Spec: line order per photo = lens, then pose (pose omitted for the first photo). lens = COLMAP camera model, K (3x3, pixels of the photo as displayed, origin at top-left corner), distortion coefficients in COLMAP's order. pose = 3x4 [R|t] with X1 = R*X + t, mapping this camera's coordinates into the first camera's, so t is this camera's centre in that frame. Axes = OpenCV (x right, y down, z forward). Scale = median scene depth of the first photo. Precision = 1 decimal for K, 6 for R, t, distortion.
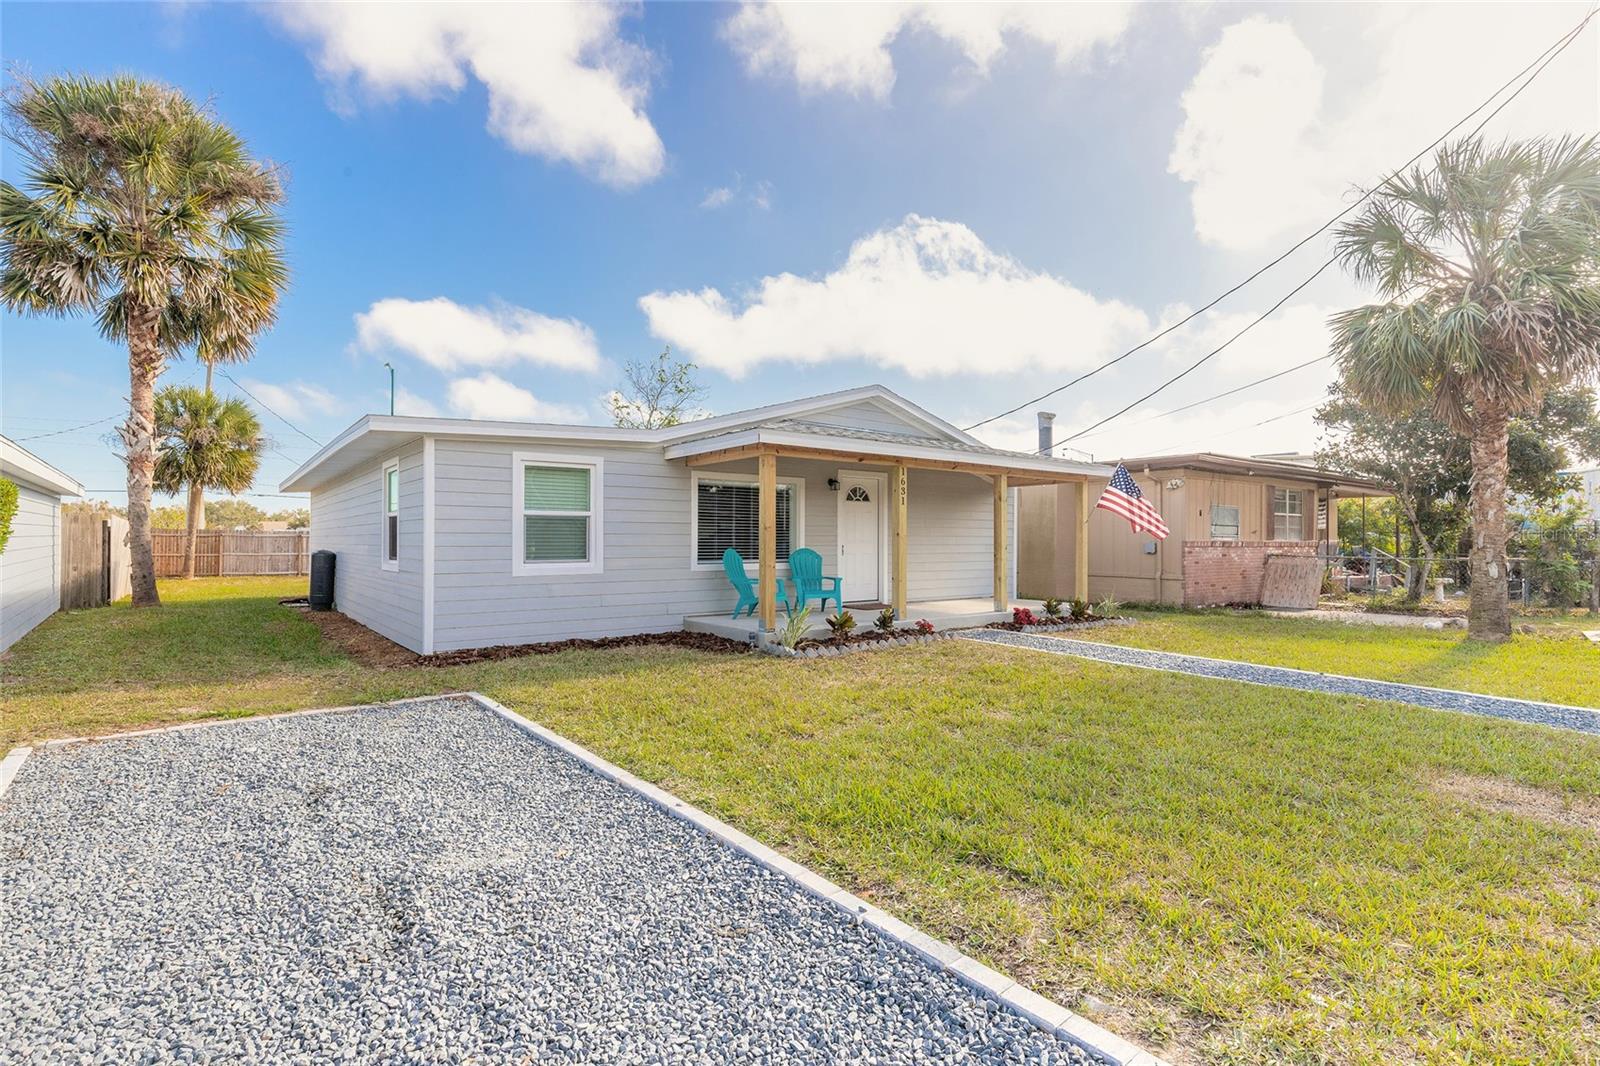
lens RADIAL K [[771.2, 0, 800.6], [0, 771.2, 535.9], [0, 0, 1]] dist [0.000182, 0.000006]
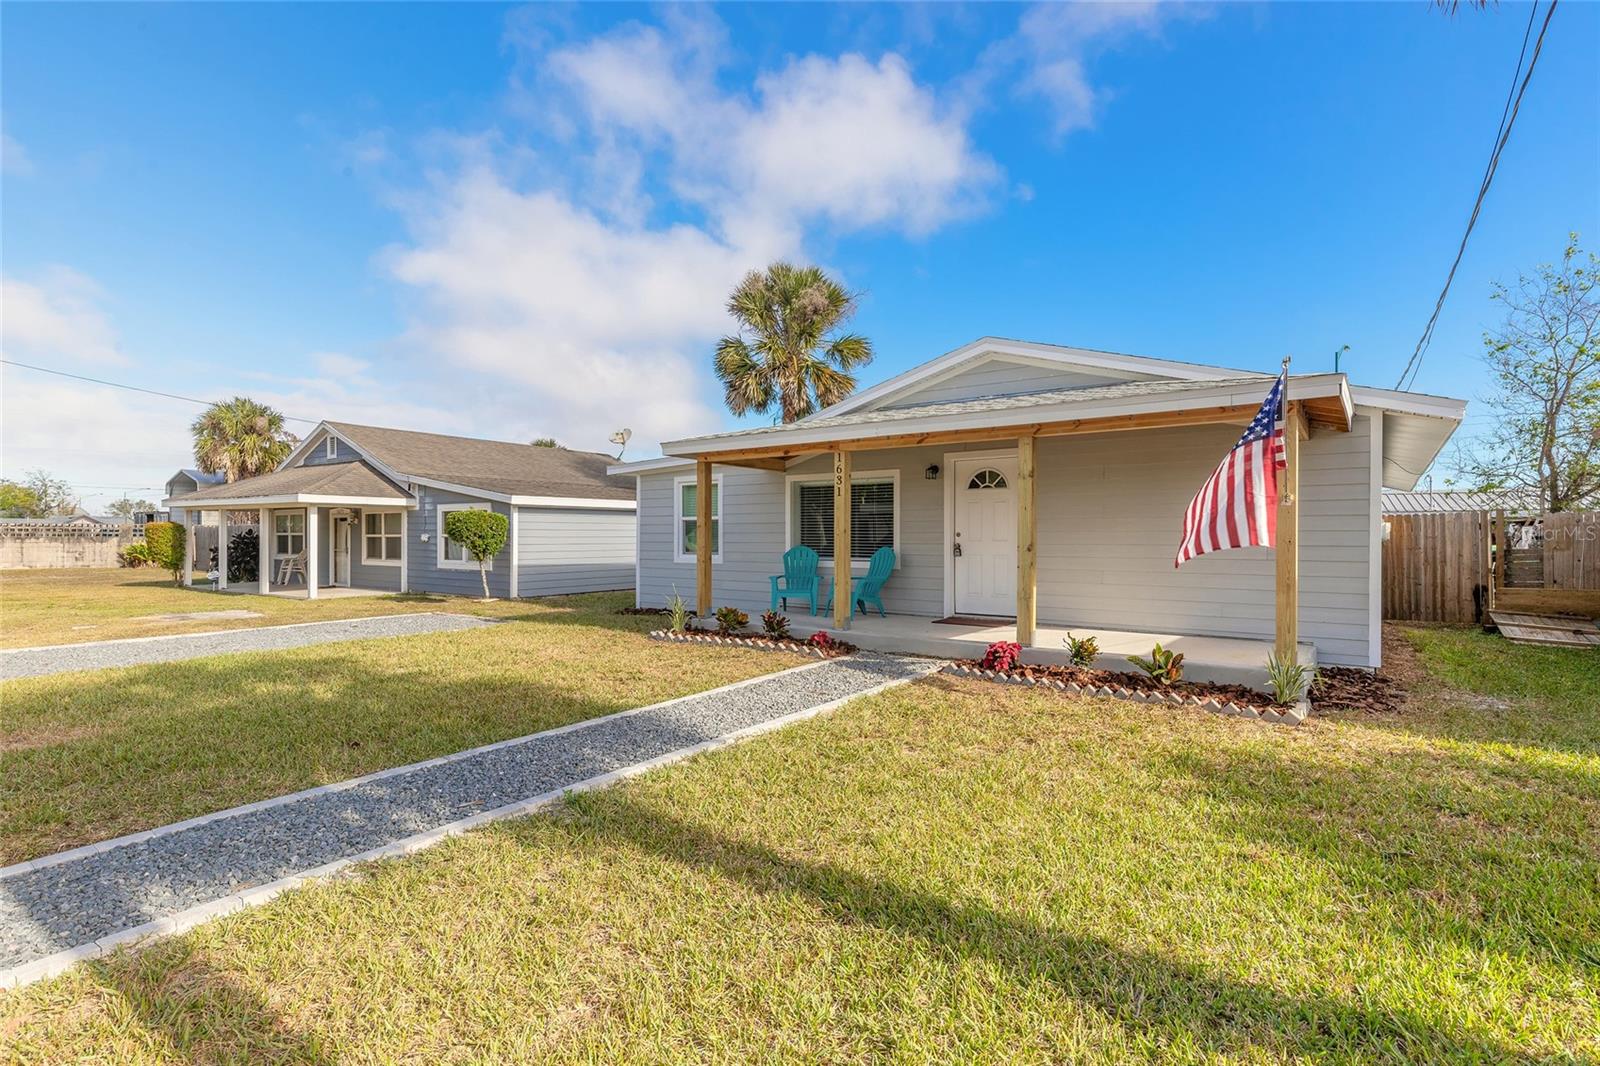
lens RADIAL K [[771.2, 0, 800.0], [0, 771.2, 536.4], [0, 0, 1]] dist [0.000182, 0.000006]
pose [[0.285793, -0.004633, -0.958280, 0.886294], [0.005655, 0.999979, -0.003148, 0.007199], [0.958275, -0.004519, 0.285813, 0.661864]]
